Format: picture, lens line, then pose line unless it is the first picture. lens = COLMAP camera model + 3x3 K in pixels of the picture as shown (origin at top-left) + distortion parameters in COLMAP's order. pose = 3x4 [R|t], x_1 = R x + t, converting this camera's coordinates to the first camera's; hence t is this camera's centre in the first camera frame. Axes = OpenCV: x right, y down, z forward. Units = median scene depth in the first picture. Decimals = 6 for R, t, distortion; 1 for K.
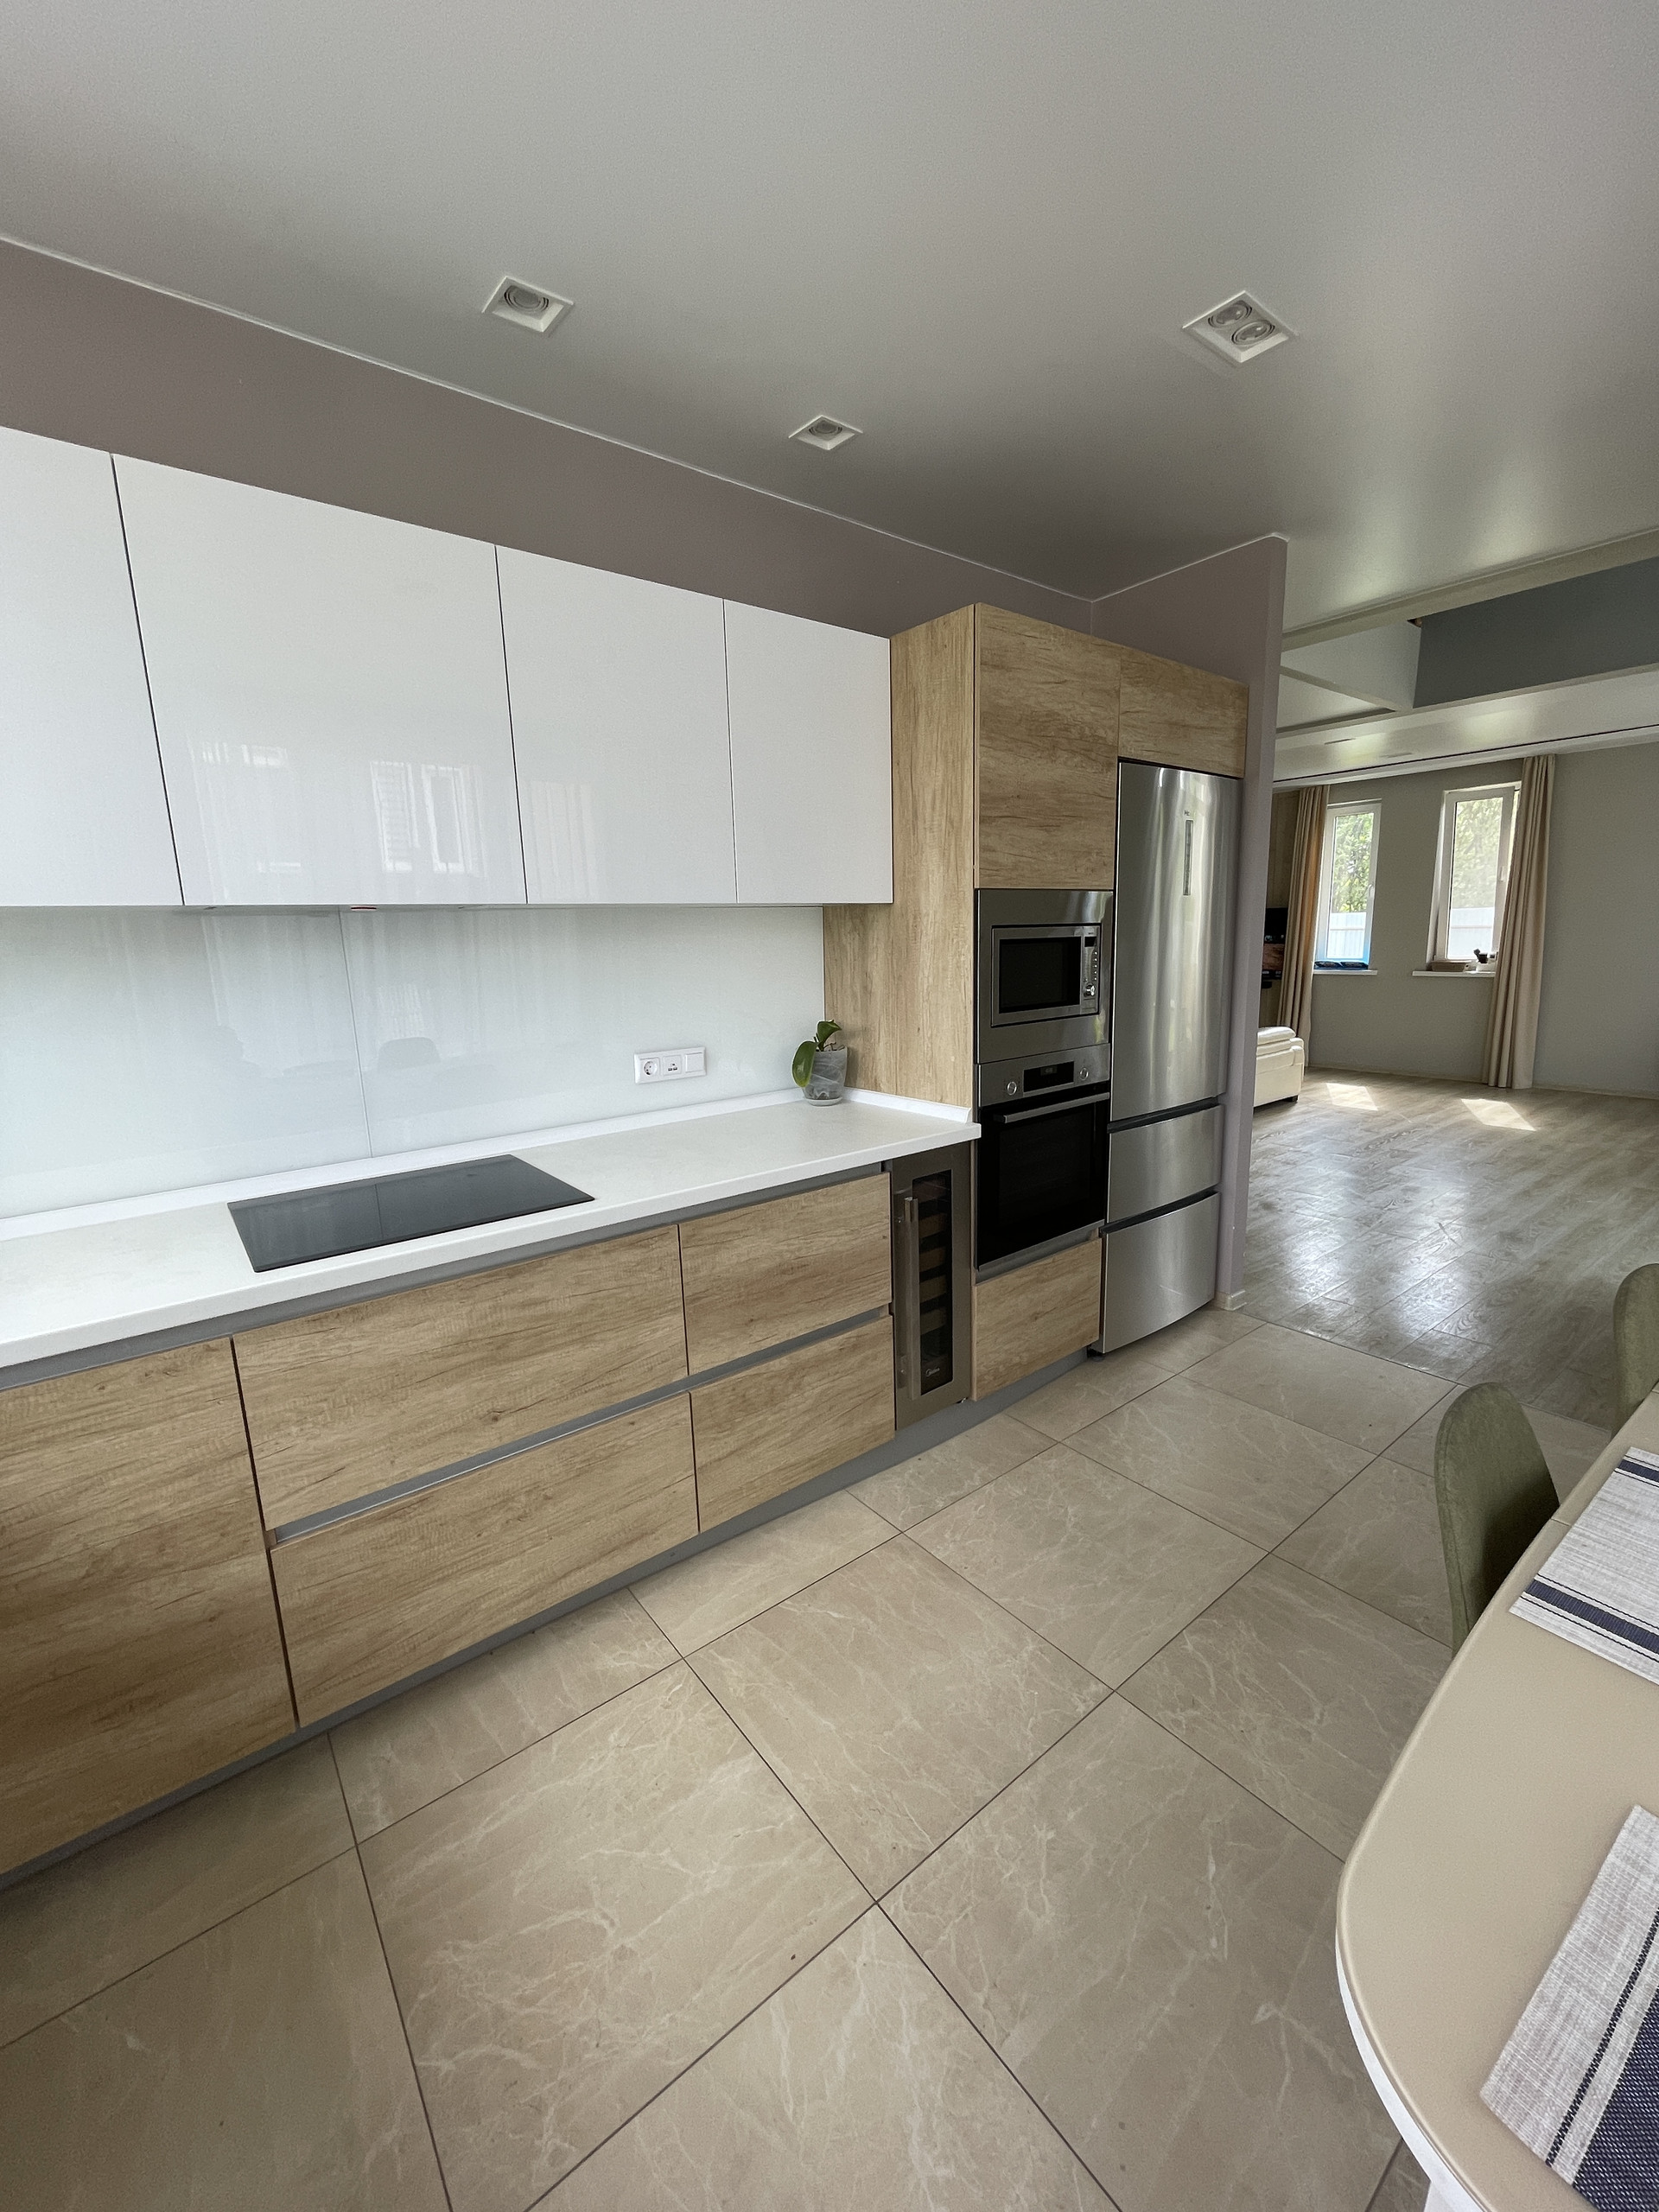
lens RADIAL K [[896.2, 0, 830.0], [0, 896.2, 1110.8], [0, 0, 1]] dist [-0.001346, 0.000373]
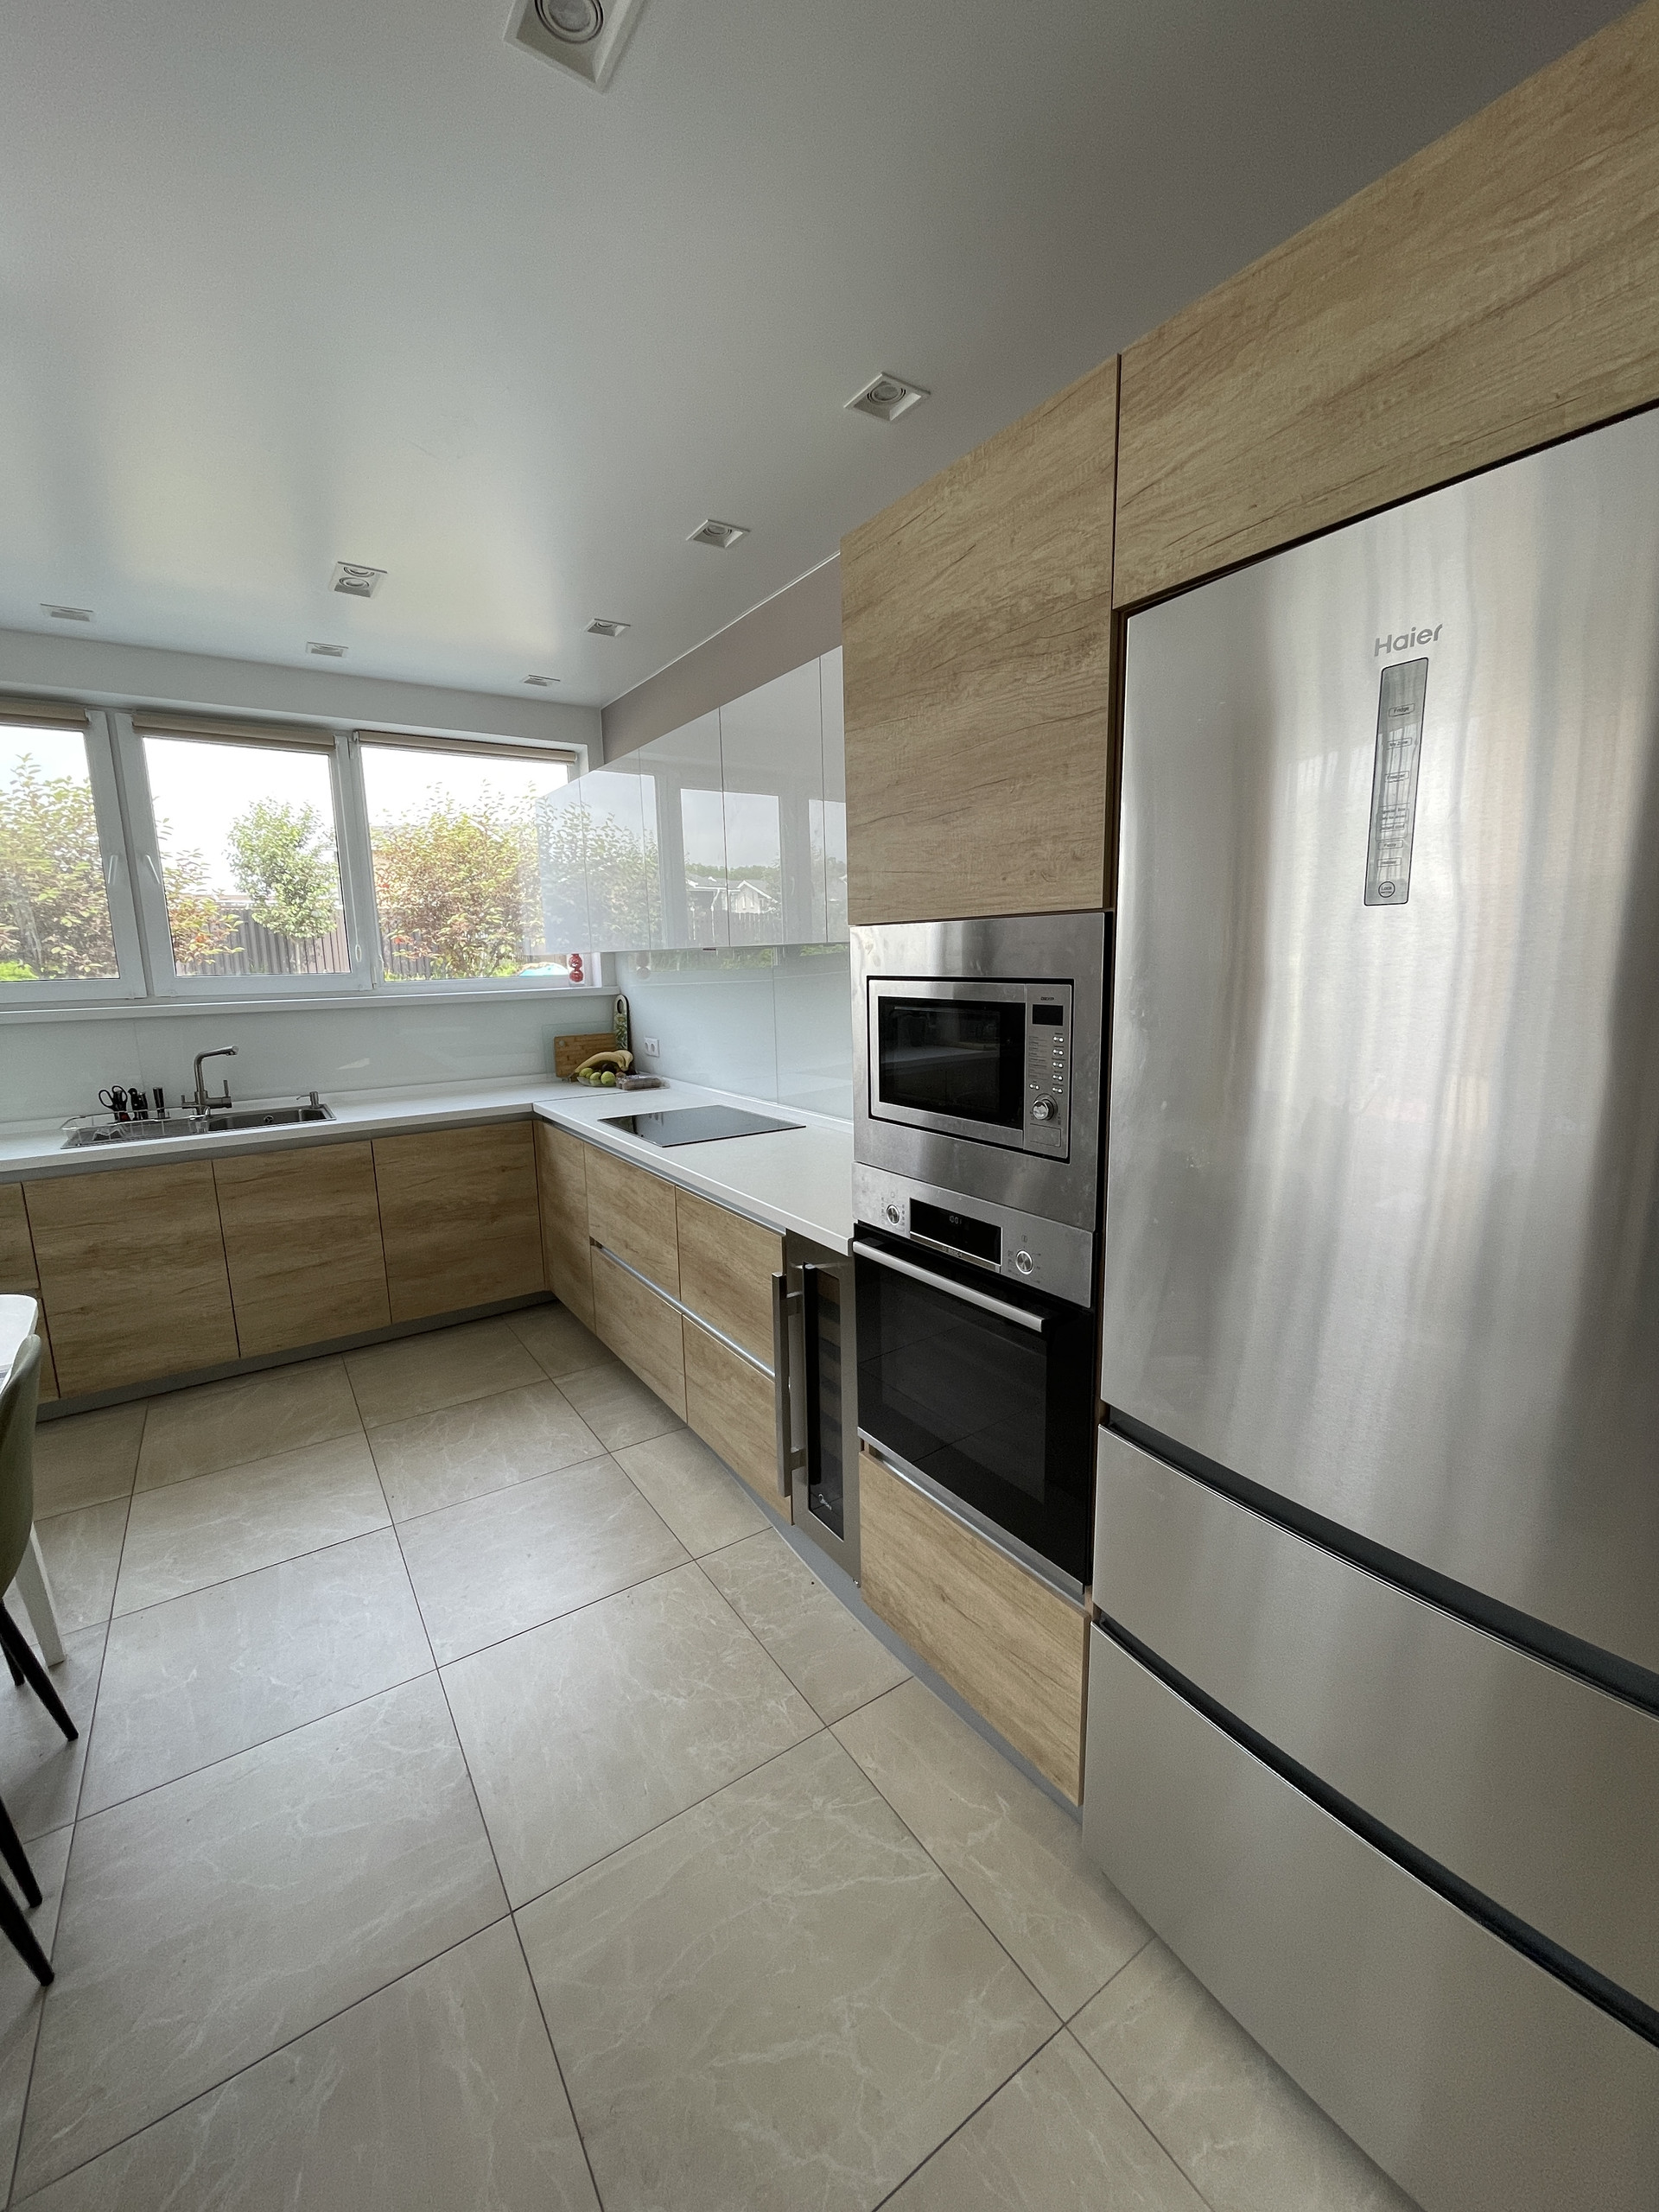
lens RADIAL K [[896.2, 0, 826.2], [0, 896.2, 1102.2], [0, 0, 1]] dist [-0.001346, 0.000373]
pose [[-0.075932, 0.195574, -0.977745, 0.834237], [-0.165244, 0.964549, 0.205768, -0.233714], [0.983325, 0.177191, -0.040922, 0.943571]]
